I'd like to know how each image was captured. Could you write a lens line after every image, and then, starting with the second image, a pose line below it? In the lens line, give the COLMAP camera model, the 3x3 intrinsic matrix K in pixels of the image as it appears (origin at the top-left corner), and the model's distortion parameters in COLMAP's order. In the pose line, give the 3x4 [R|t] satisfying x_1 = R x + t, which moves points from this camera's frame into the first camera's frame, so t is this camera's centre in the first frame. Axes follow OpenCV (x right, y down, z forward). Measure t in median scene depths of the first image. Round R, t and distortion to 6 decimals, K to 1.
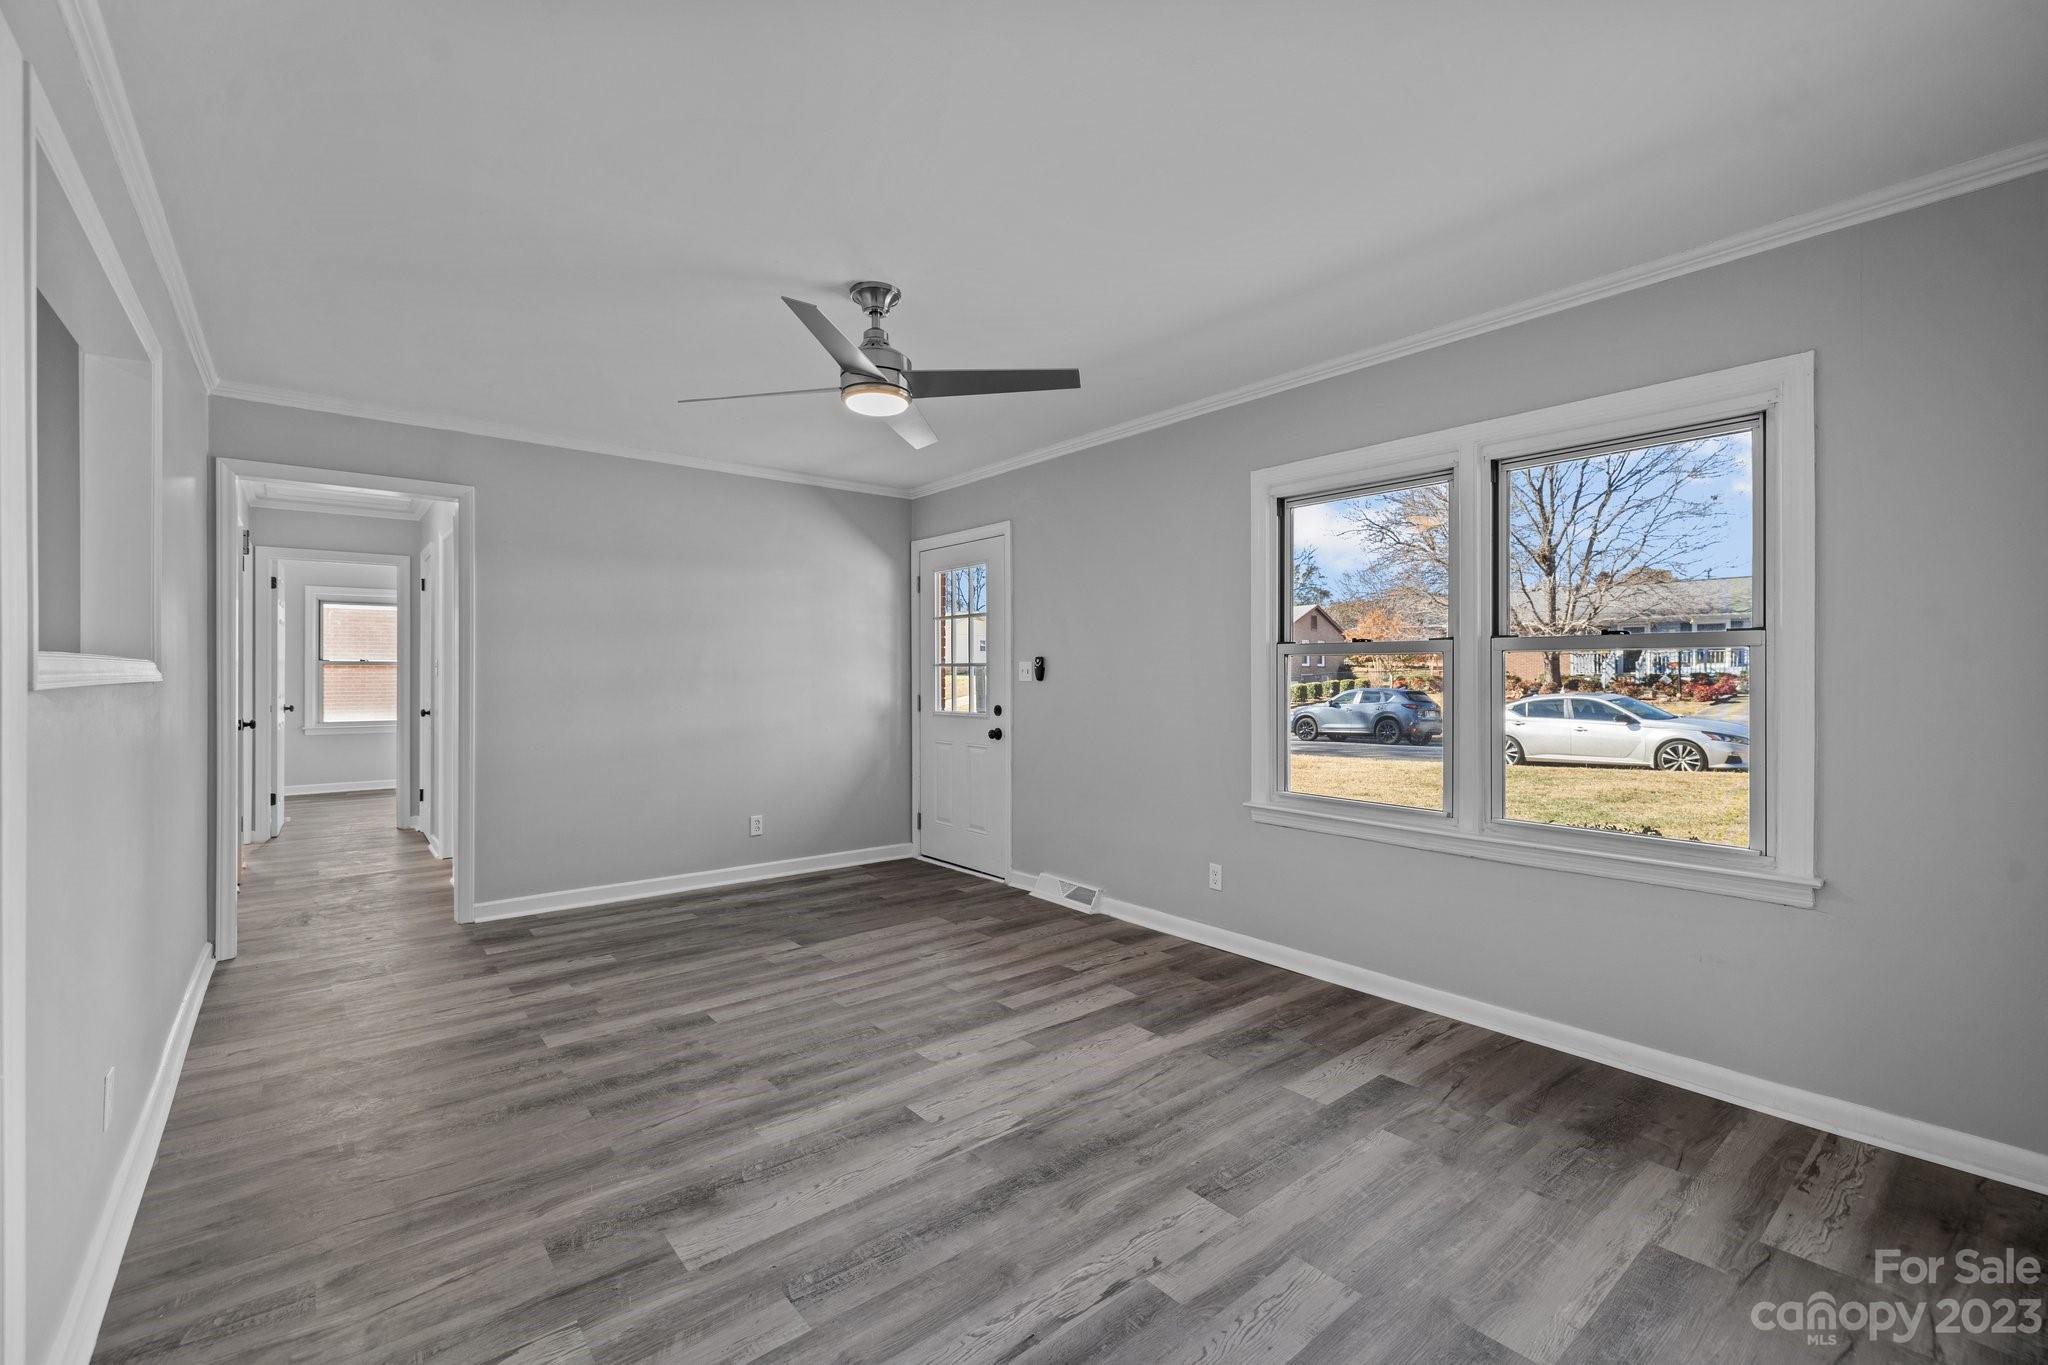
lens RADIAL K [[867.0, 0, 1015.4], [0, 867.0, 675.8], [0, 0, 1]] dist [0.000568, 0.000279]
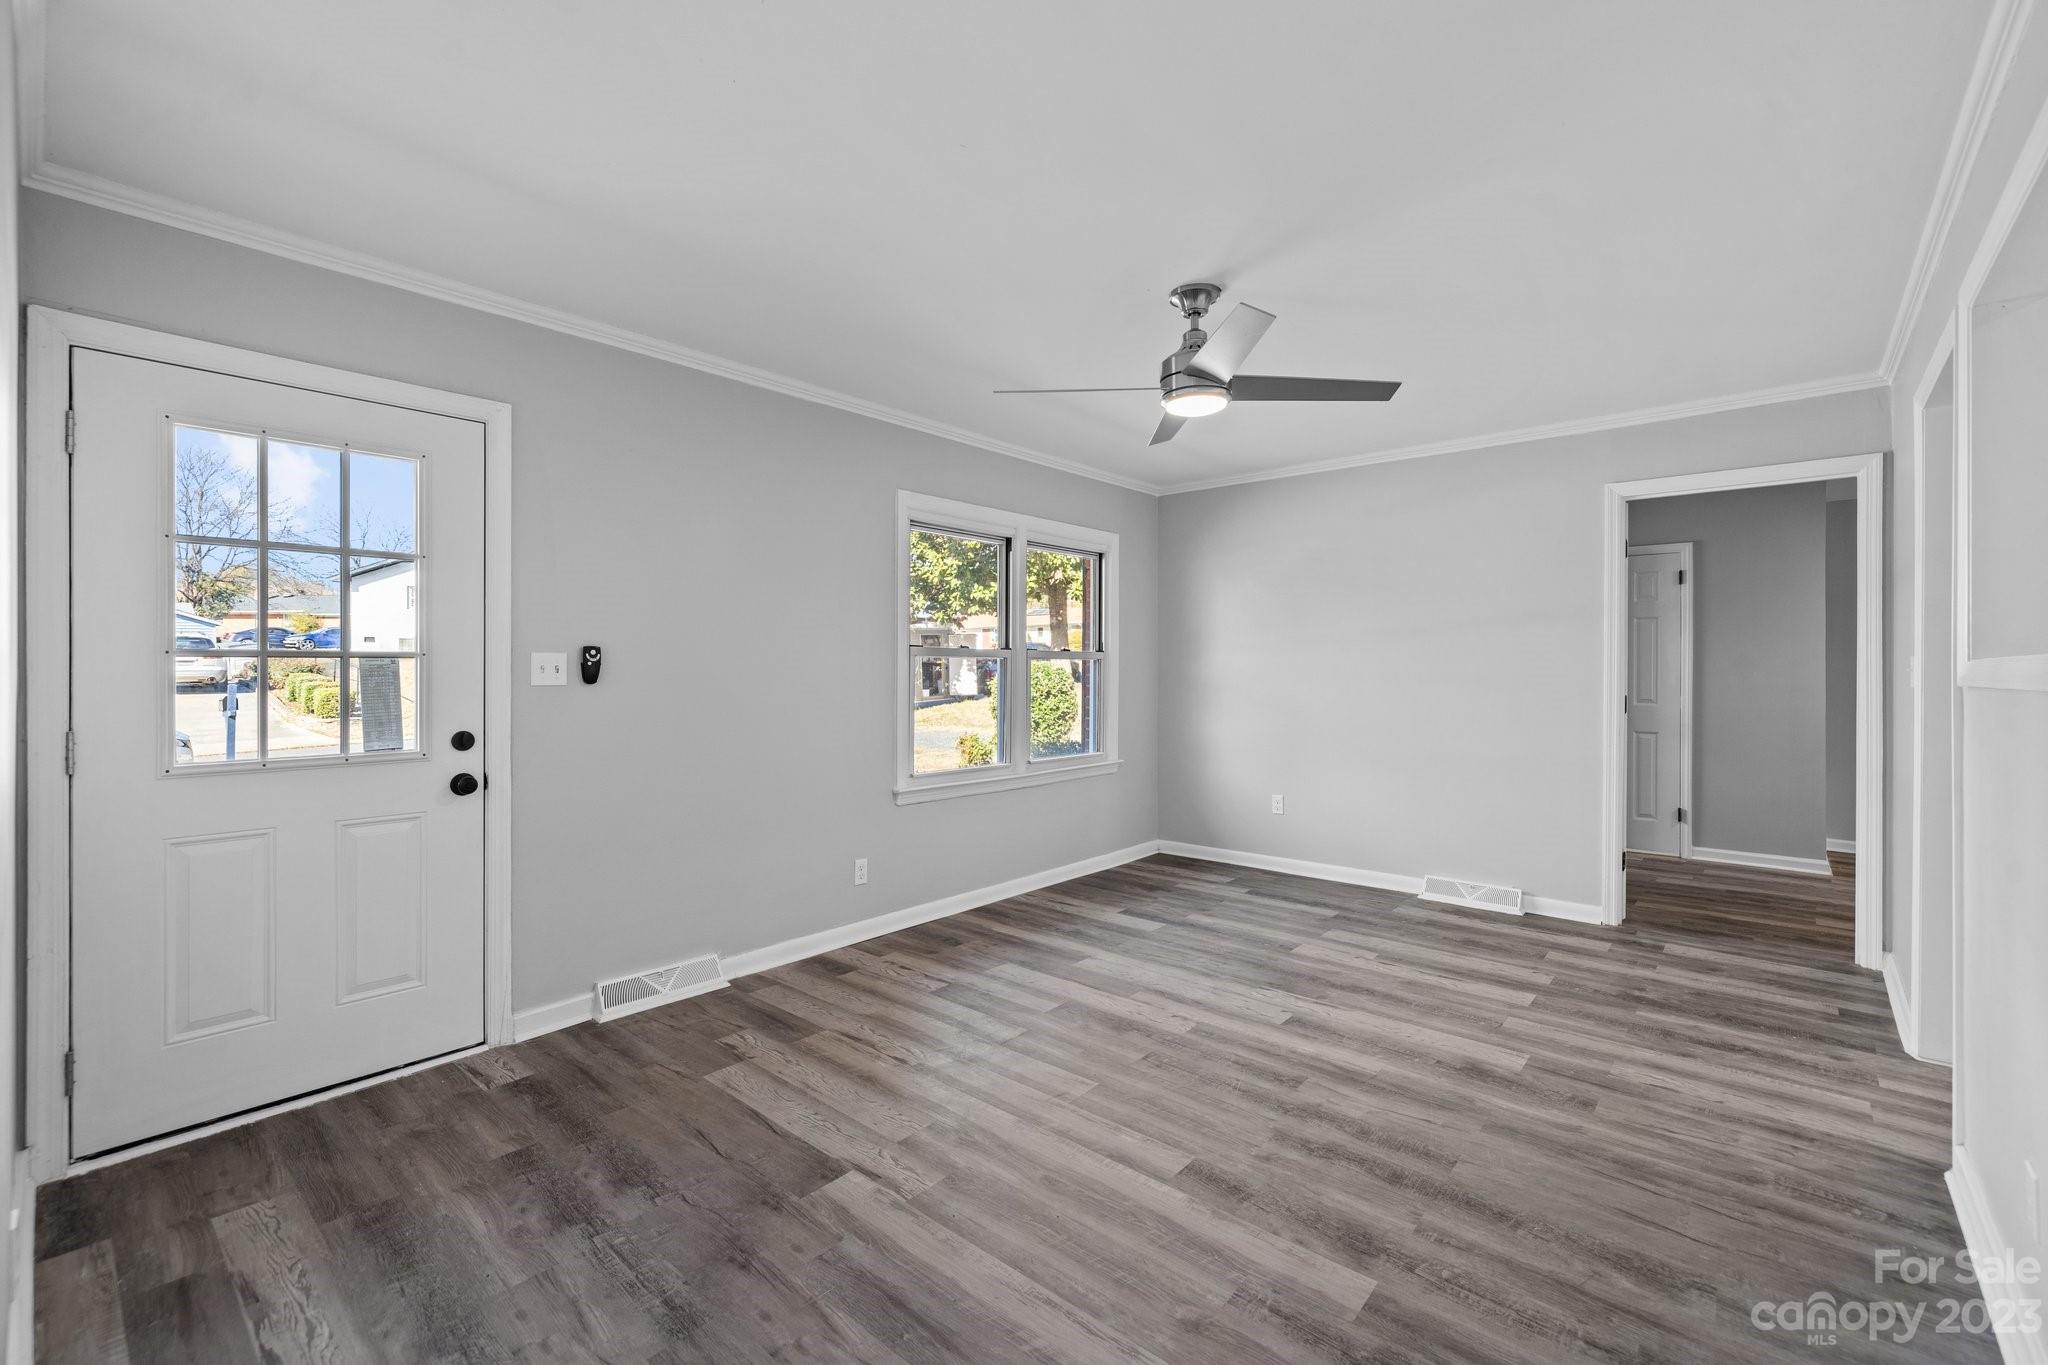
lens RADIAL K [[867.0, 0, 1015.4], [0, 867.0, 675.8], [0, 0, 1]] dist [0.000568, 0.000279]
pose [[-0.162216, -0.006716, 0.986732, -1.092796], [0.001251, 0.999975, 0.007012, -0.007564], [-0.986755, 0.002372, -0.162203, 1.341187]]
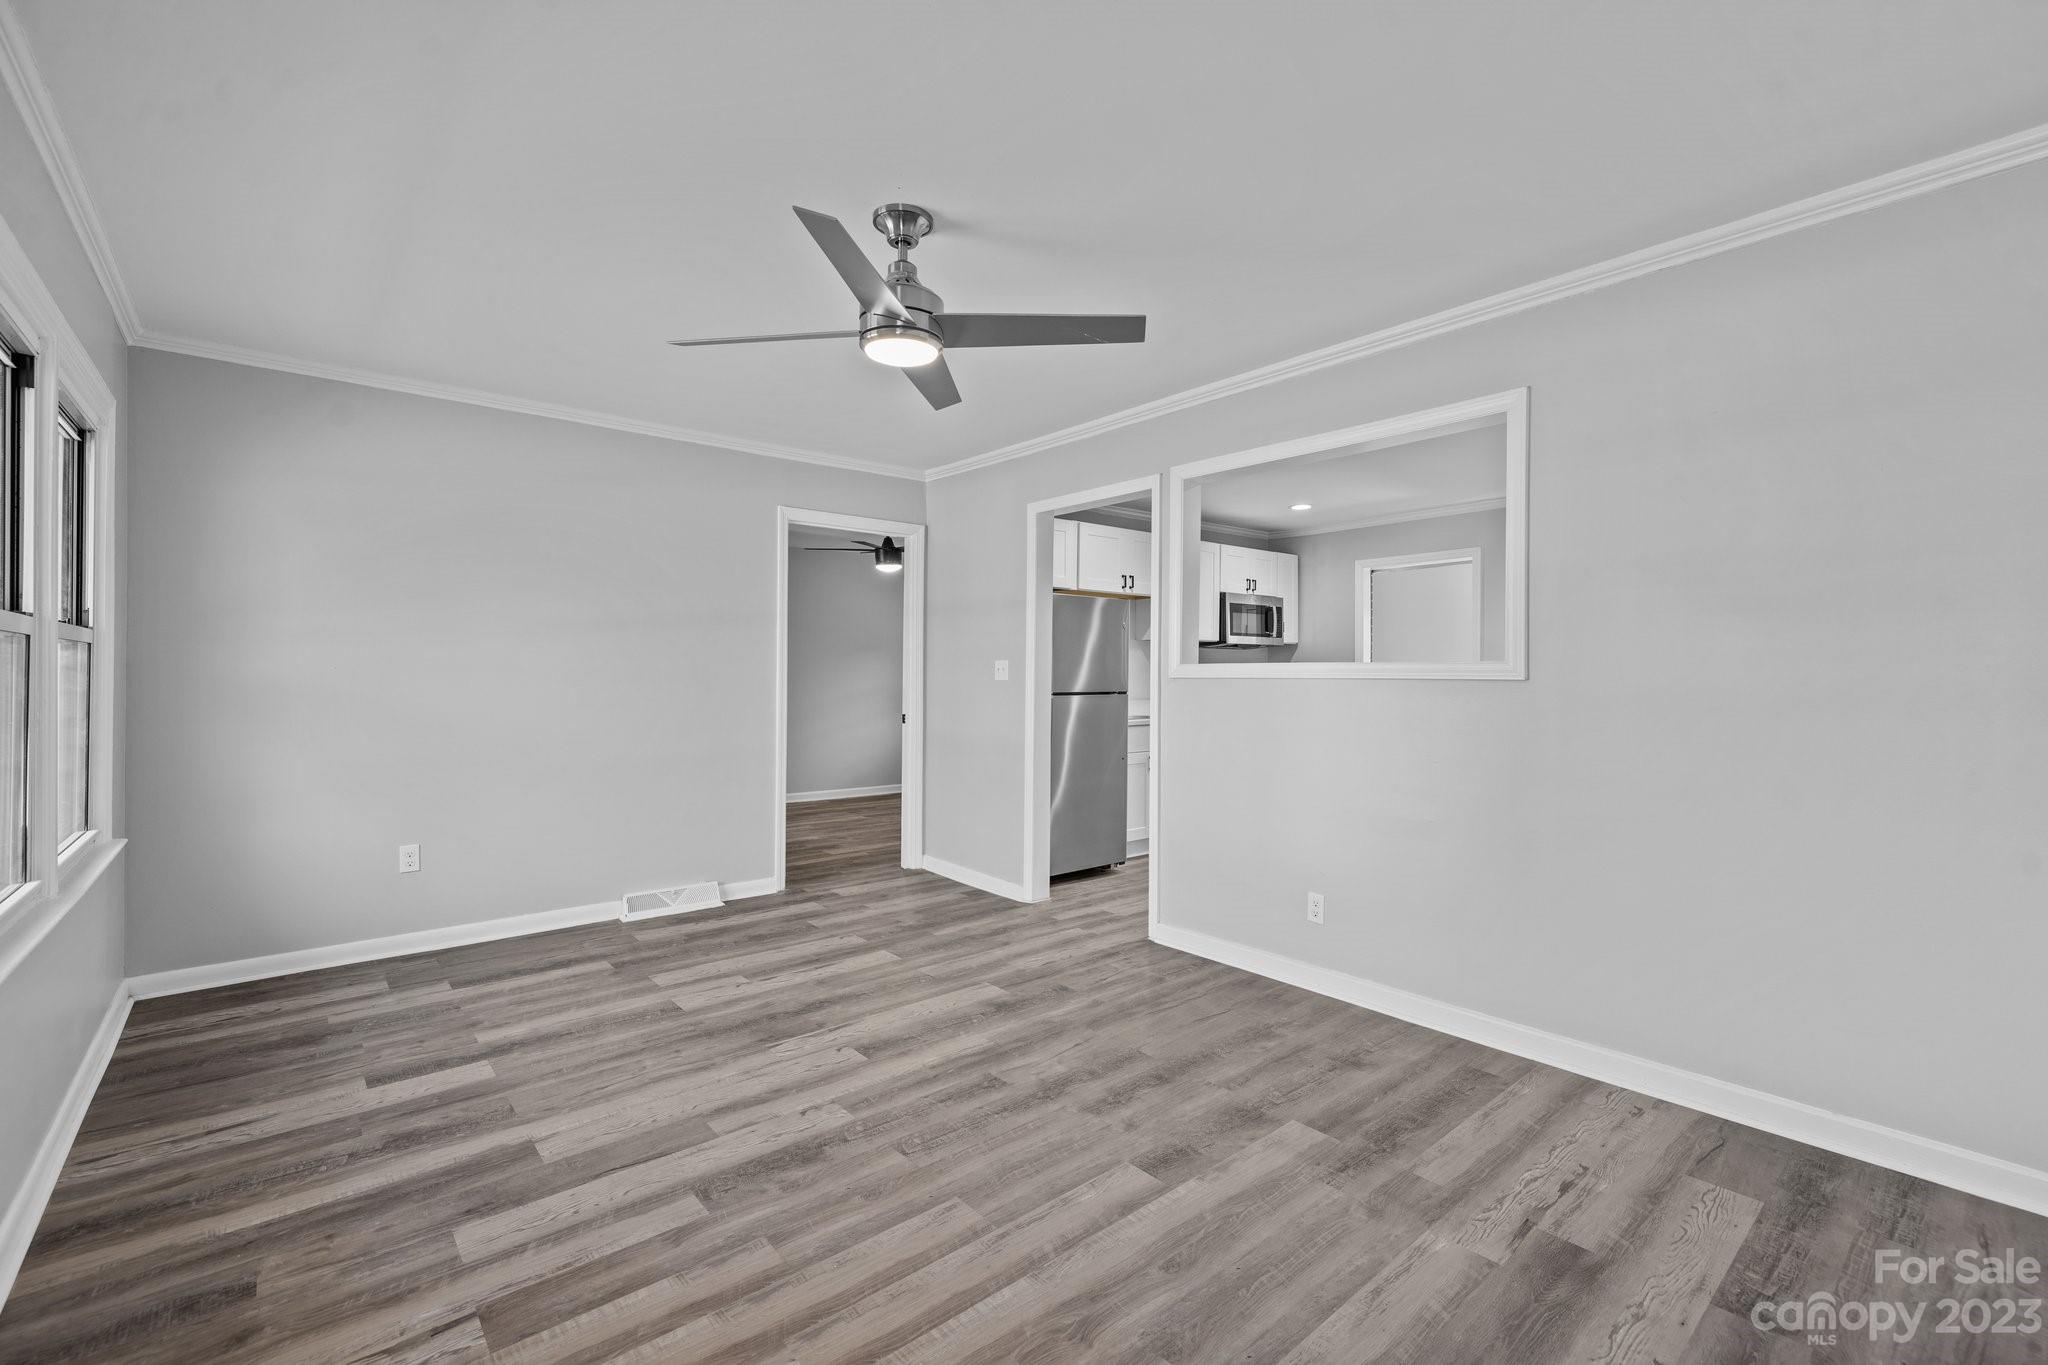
lens RADIAL K [[881.9, 0, 1024.0], [0, 881.9, 682.5], [0, 0, 1]] dist [0.000375, 0.000006]
pose [[-0.999725, -0.003138, -0.023221, -0.255047], [-0.003464, 0.999895, 0.014042, -0.004404], [0.023174, 0.014118, -0.999632, 1.821583]]
